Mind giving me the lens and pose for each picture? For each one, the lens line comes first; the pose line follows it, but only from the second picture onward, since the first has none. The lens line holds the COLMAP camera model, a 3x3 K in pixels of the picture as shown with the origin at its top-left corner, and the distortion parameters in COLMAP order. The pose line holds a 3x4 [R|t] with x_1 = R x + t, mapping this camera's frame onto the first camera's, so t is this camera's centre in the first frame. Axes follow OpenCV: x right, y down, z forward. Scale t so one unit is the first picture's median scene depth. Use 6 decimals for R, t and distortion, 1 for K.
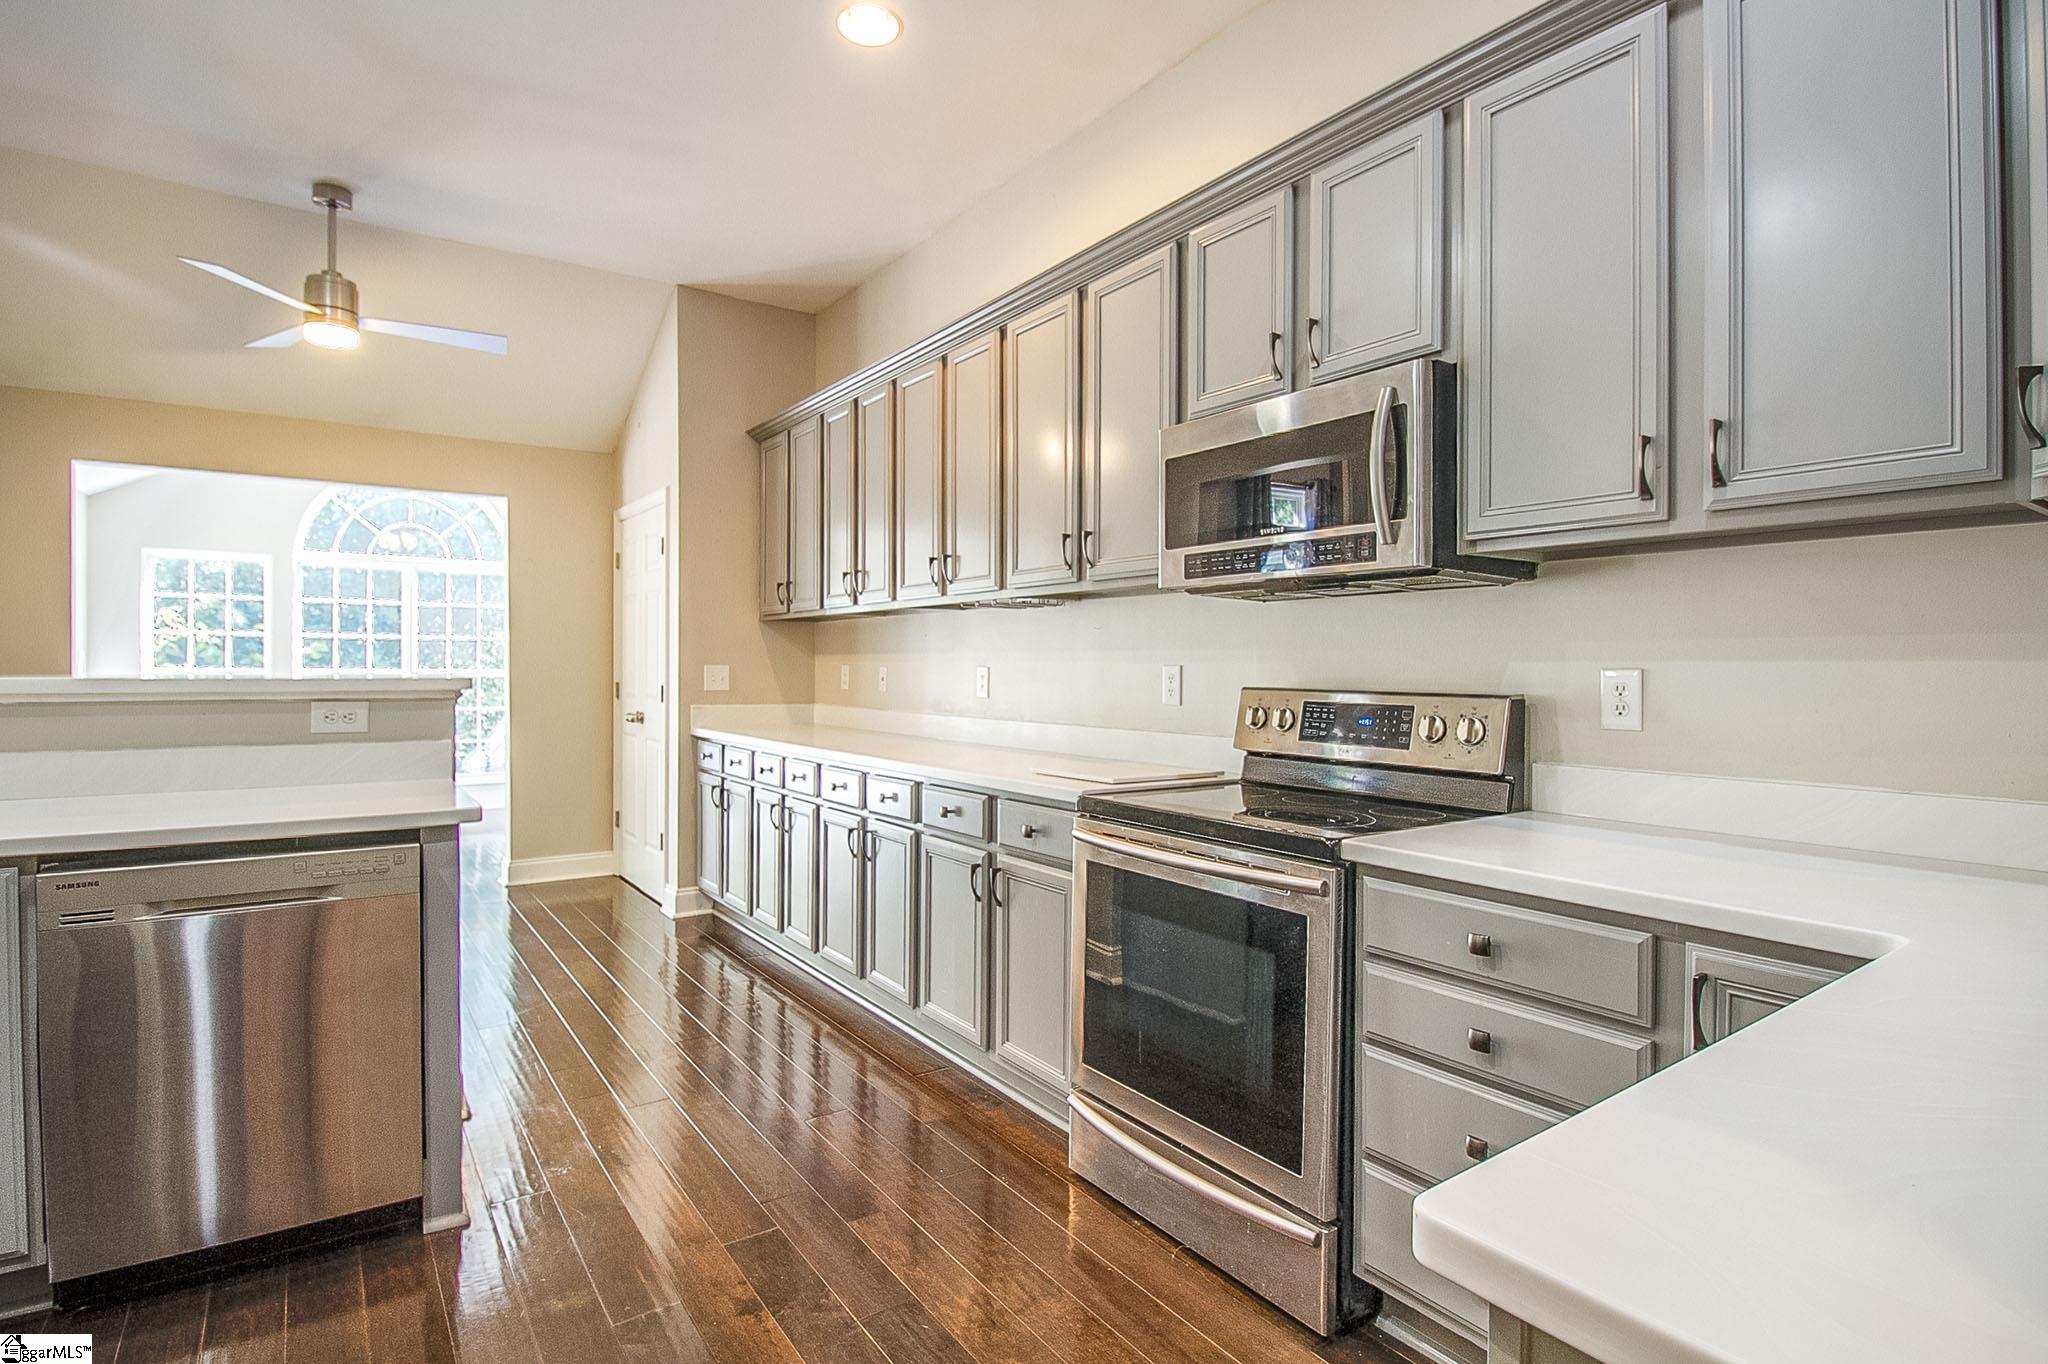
lens RADIAL K [[1018.5, 0, 1024.0], [0, 1018.5, 682.0], [0, 0, 1]] dist [-0.004129, -0.020889]
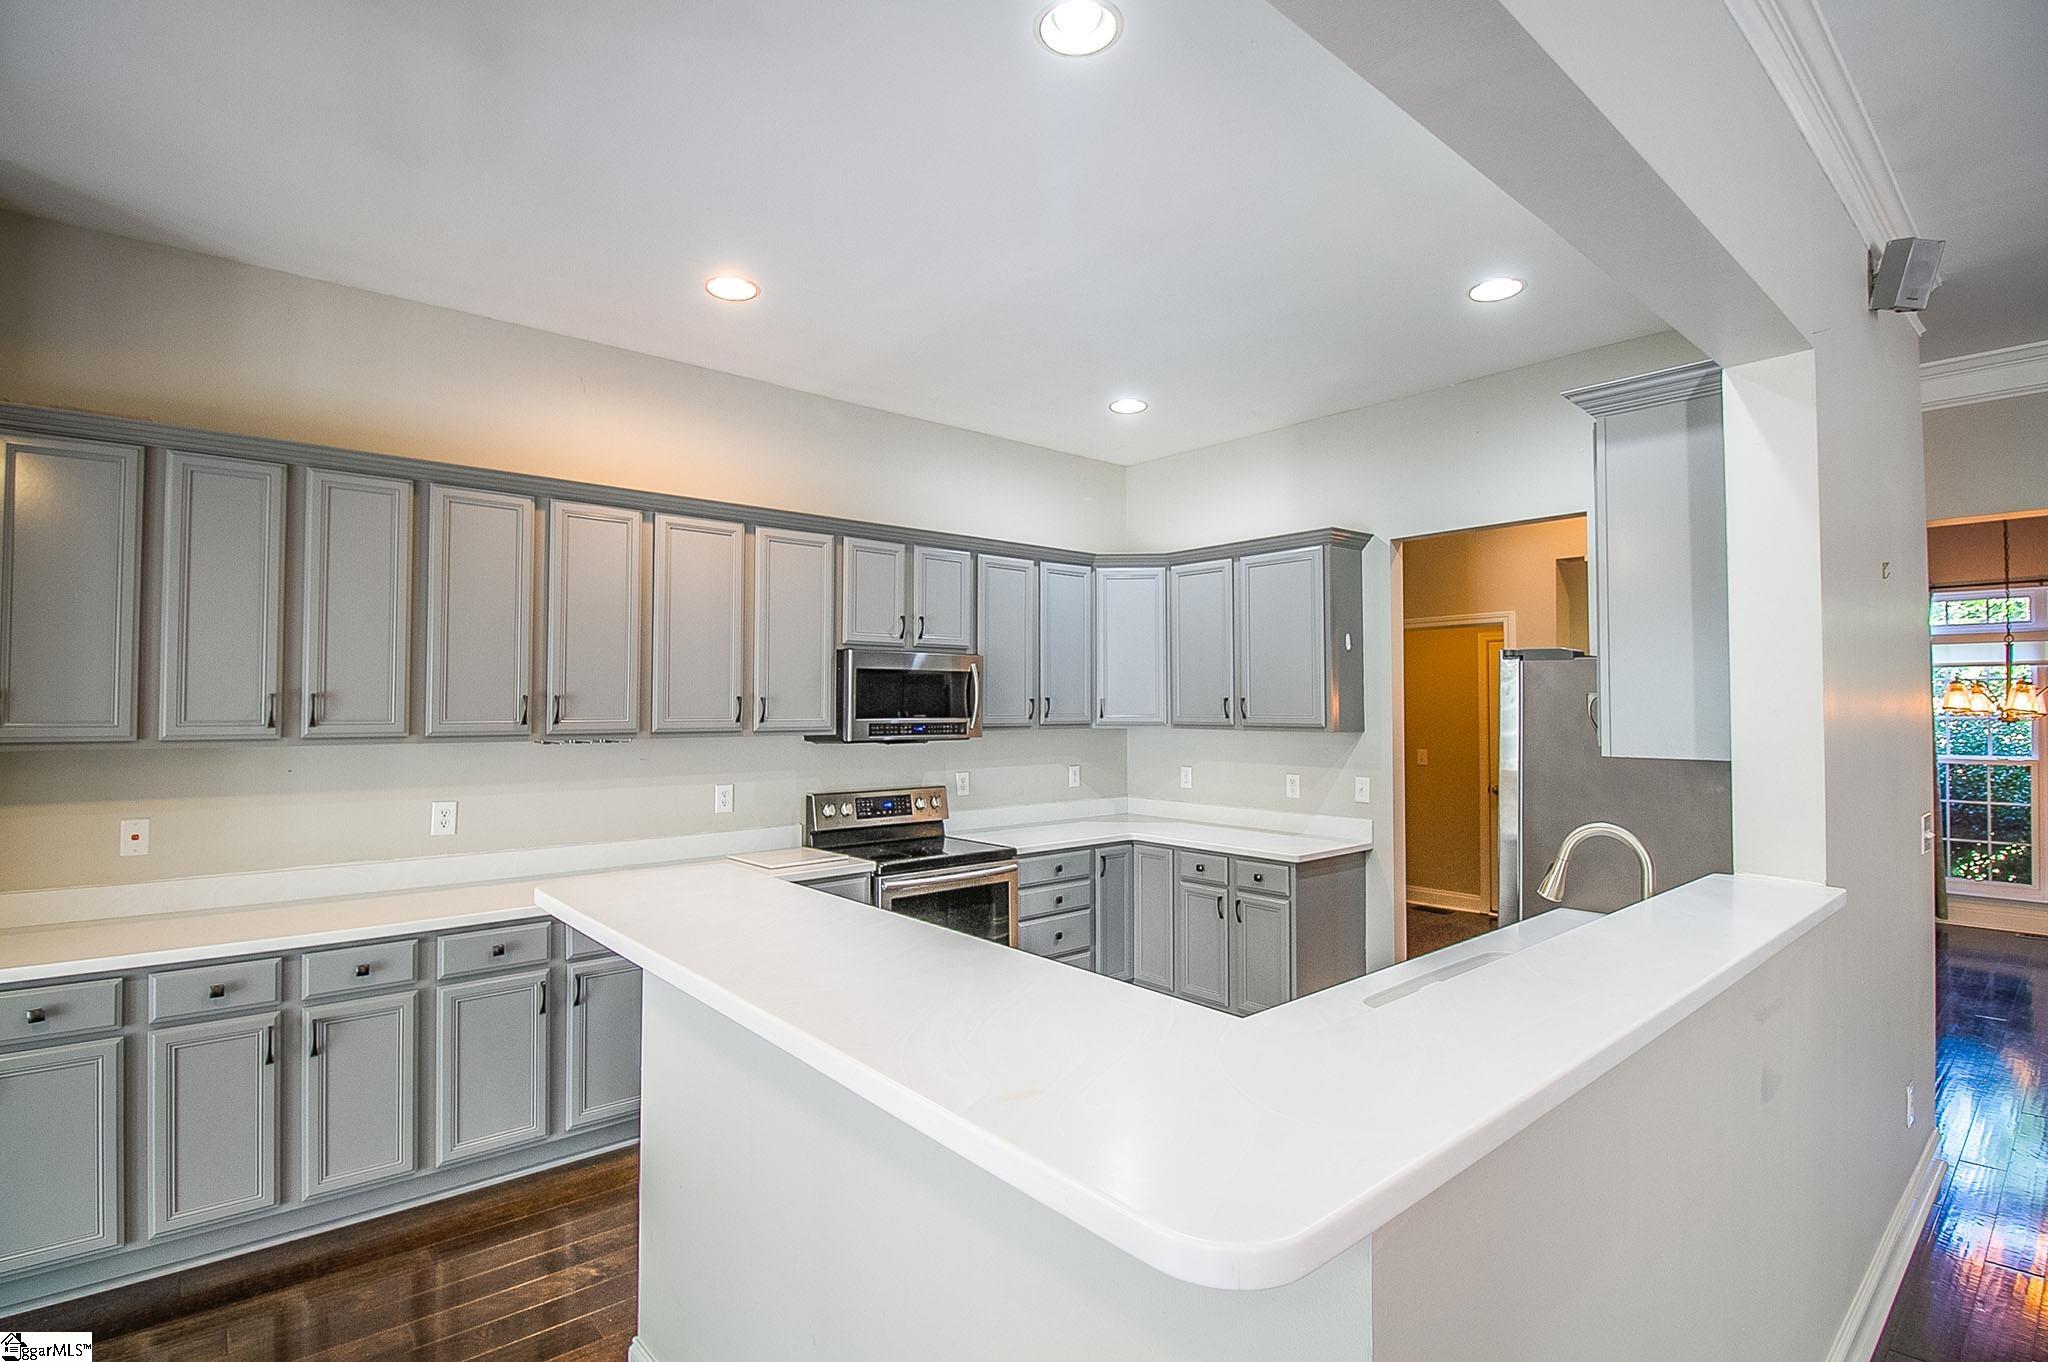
lens RADIAL K [[1018.5, 0, 1024.0], [0, 1018.5, 681.0], [0, 0, 1]] dist [-0.004129, -0.020889]
pose [[-0.089464, 0.008645, 0.995953, -1.921535], [0.004881, 0.999954, -0.008242, -0.211807], [-0.995978, 0.004124, -0.089502, 0.997359]]
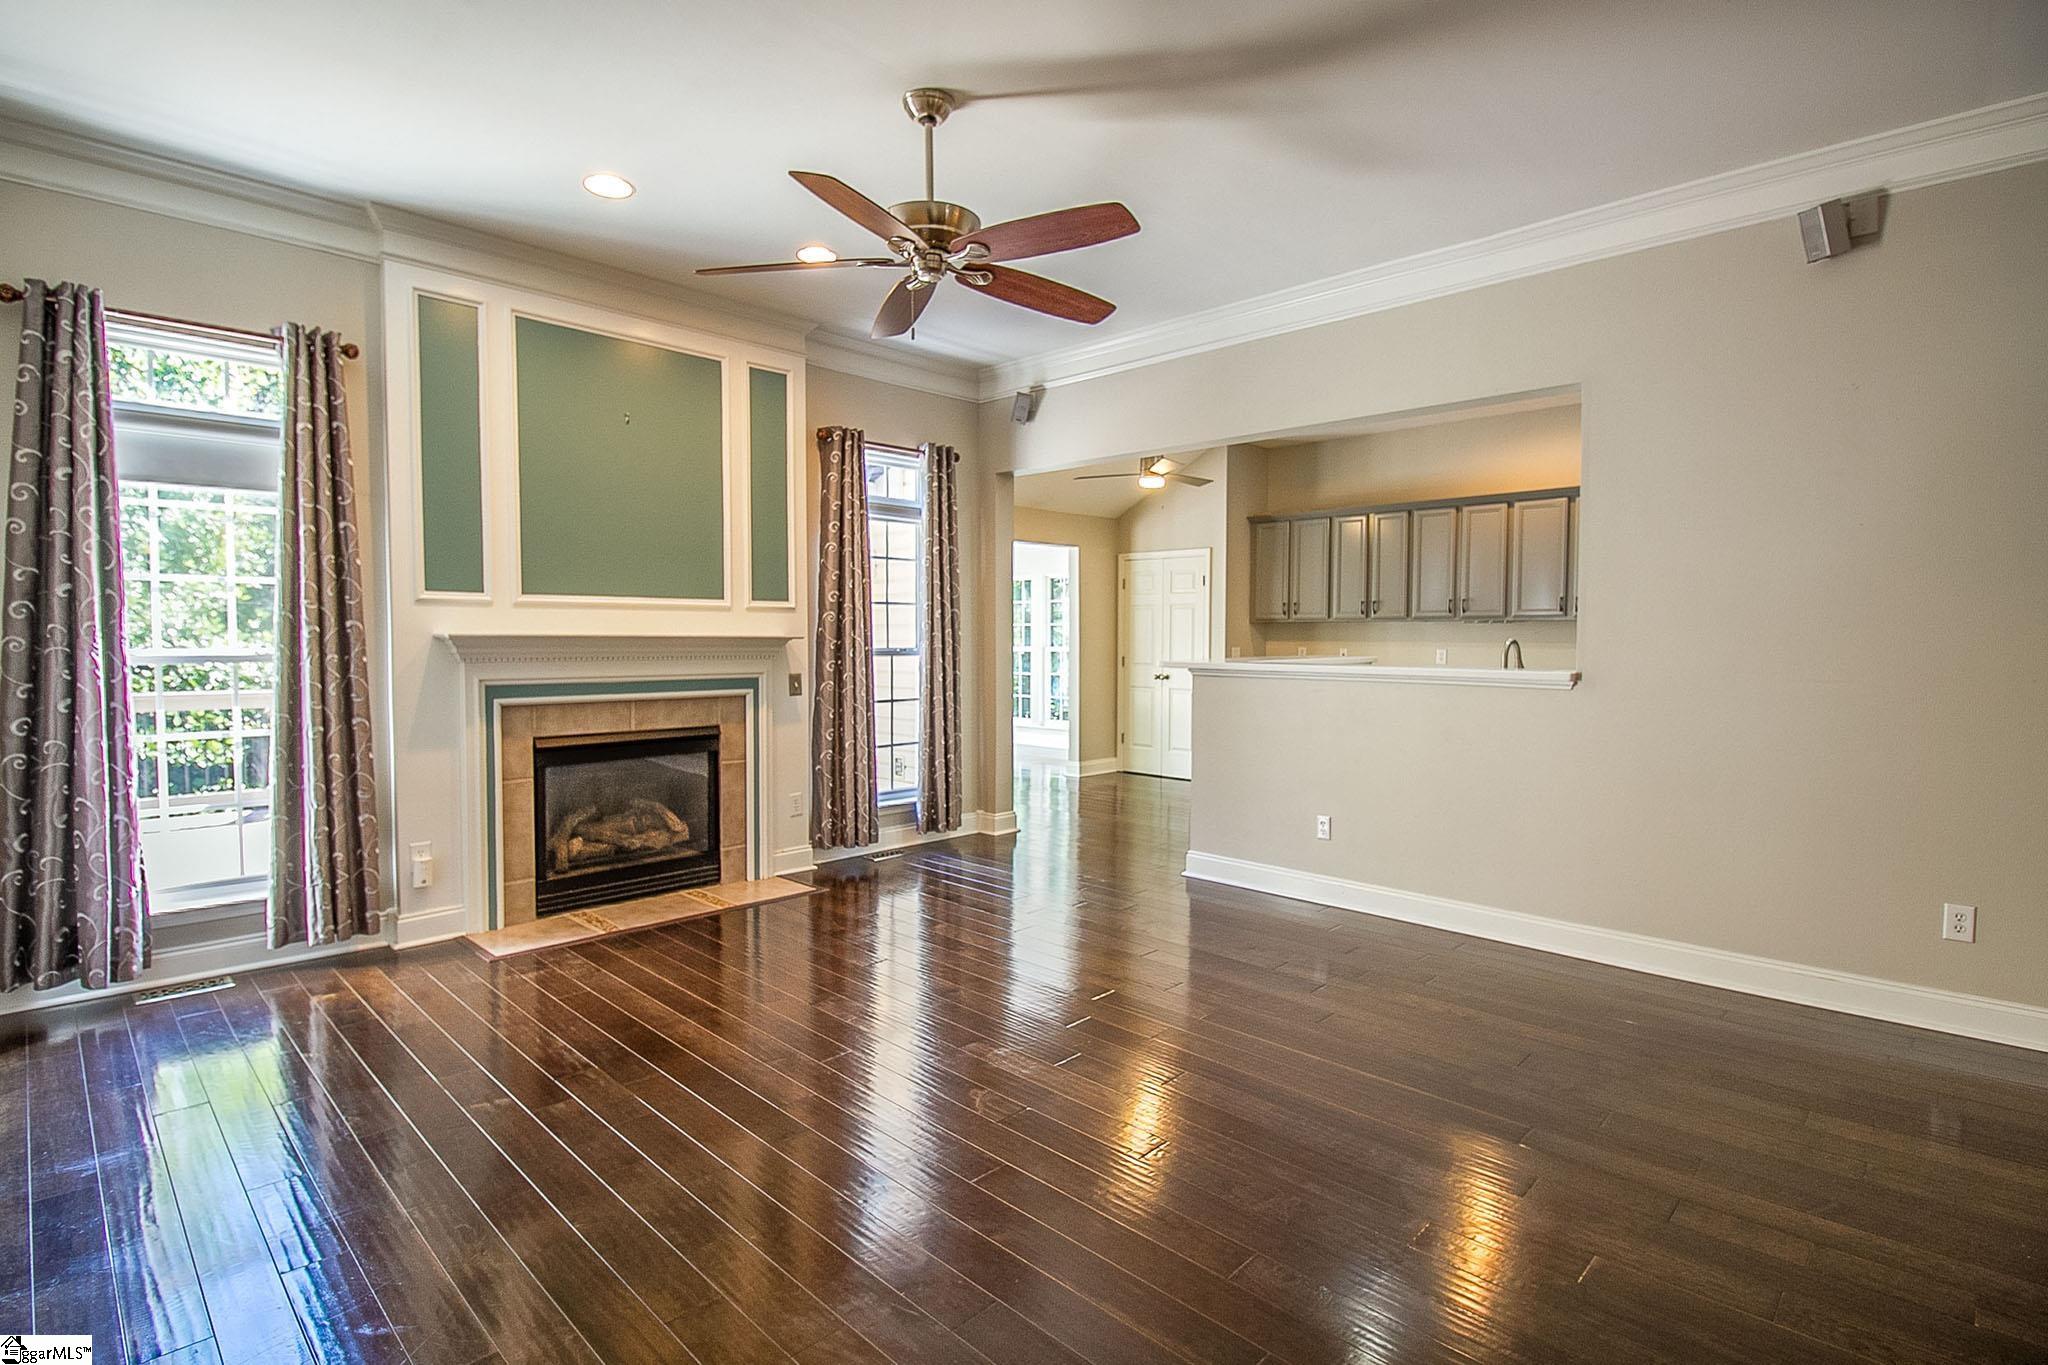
lens RADIAL K [[983.2, 0, 1028.8], [0, 983.2, 679.3], [0, 0, 1]] dist [0.003367, -0.015248]
pose [[0.984776, -0.017492, 0.172943, -2.295007], [0.010694, 0.999136, 0.040161, -0.078124], [-0.173496, -0.037700, 0.984113, -1.562074]]
